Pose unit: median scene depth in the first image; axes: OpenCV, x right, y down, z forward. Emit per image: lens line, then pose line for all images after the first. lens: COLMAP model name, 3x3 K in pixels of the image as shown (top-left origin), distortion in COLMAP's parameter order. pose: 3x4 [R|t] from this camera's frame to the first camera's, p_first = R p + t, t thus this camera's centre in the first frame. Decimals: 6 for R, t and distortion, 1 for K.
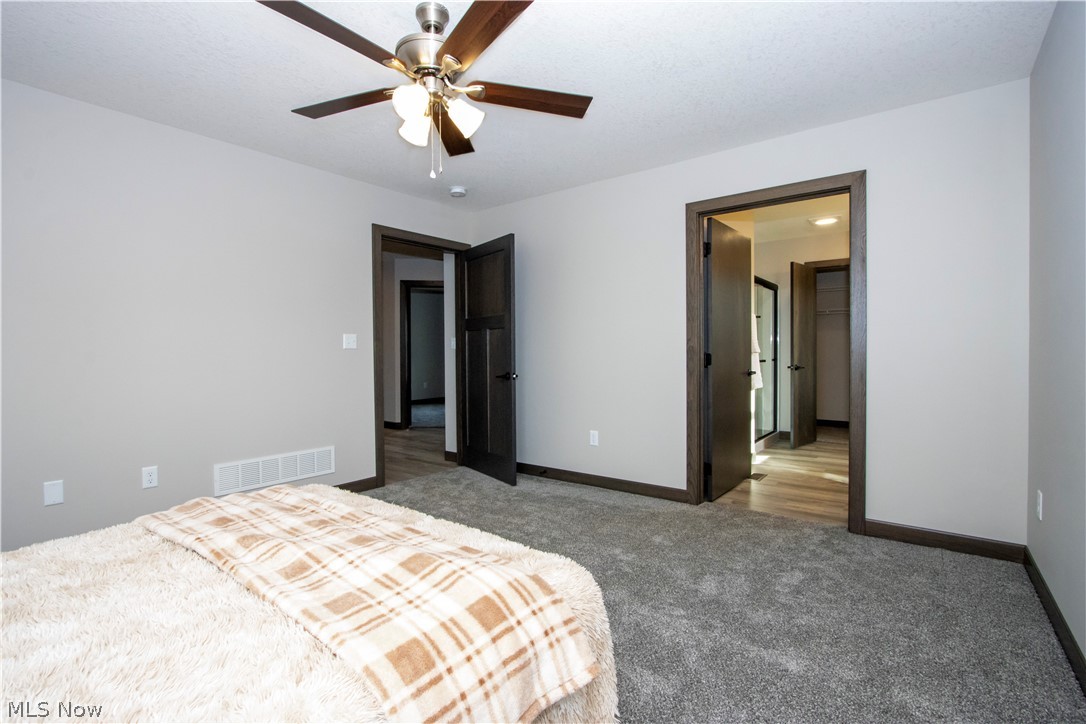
lens RADIAL K [[510.3, 0, 542.0], [0, 510.3, 357.5], [0, 0, 1]] dist [-0.004725, -0.000797]
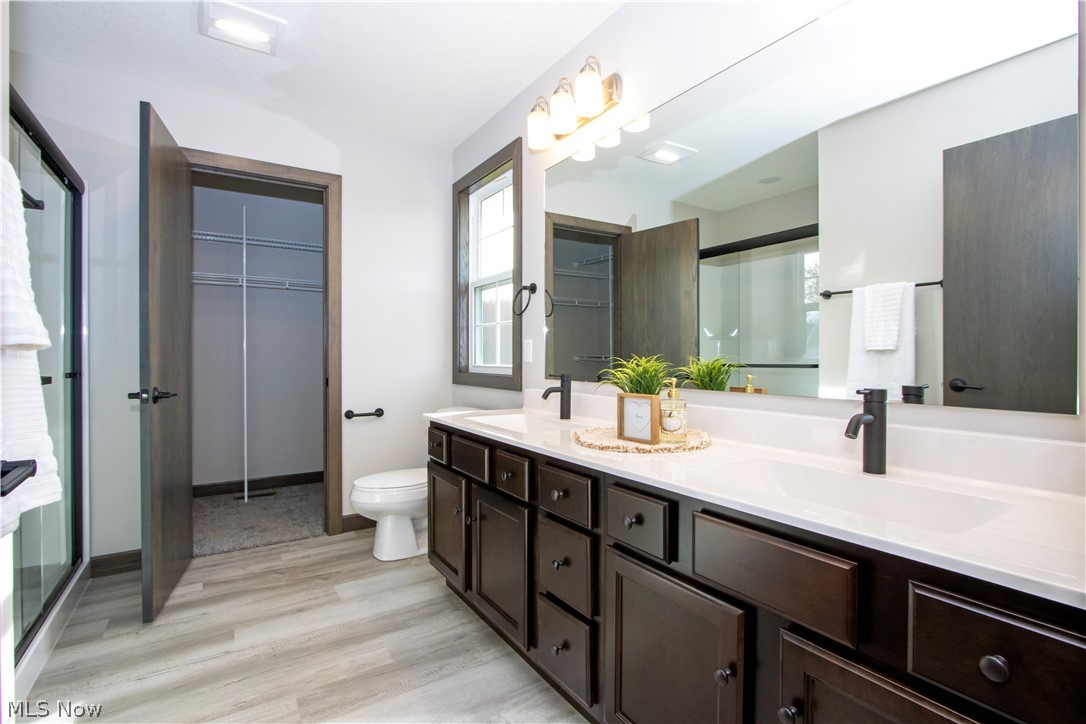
lens RADIAL K [[510.3, 0, 543.9], [0, 510.3, 356.4], [0, 0, 1]] dist [-0.004725, -0.000797]
pose [[0.349452, 0.000679, 0.936954, 0.242068], [0.007180, 0.999968, -0.003403, -0.005059], [-0.936927, 0.007916, 0.349436, 0.584338]]
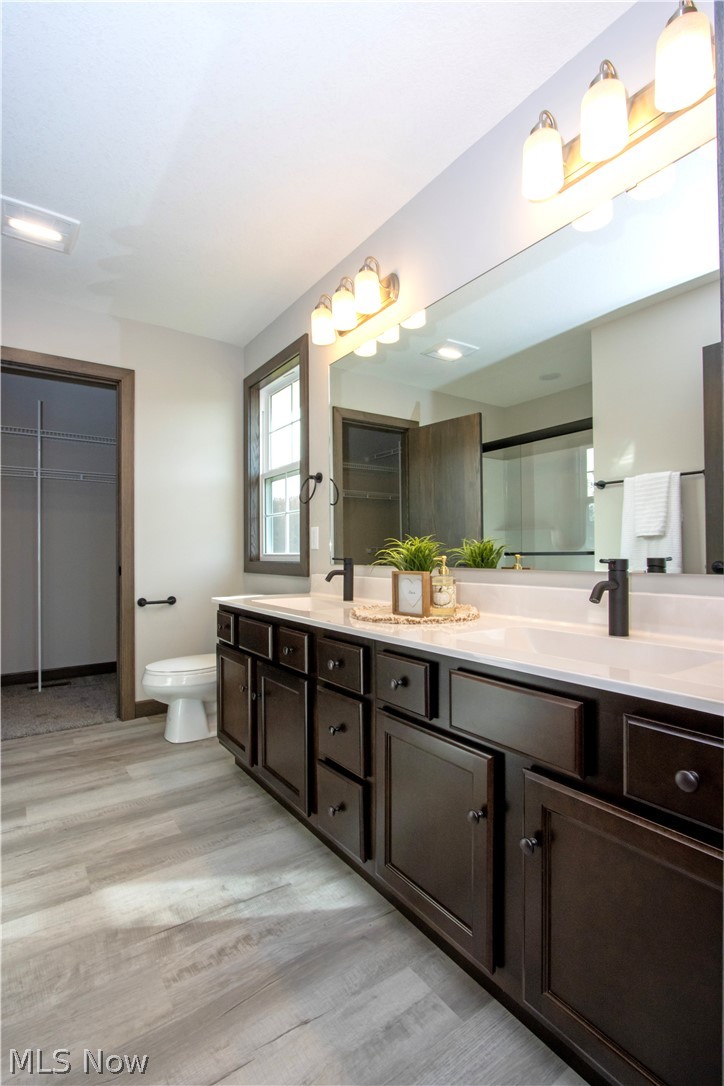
lens RADIAL K [[510.3, 0, 359.0], [0, 510.3, 549.5], [0, 0, 1]] dist [-0.004725, -0.000797]
pose [[0.325044, 0.011764, 0.945626, 0.230932], [0.013129, 0.999770, -0.016950, 0.006176], [-0.945608, 0.017924, 0.324815, 0.566552]]
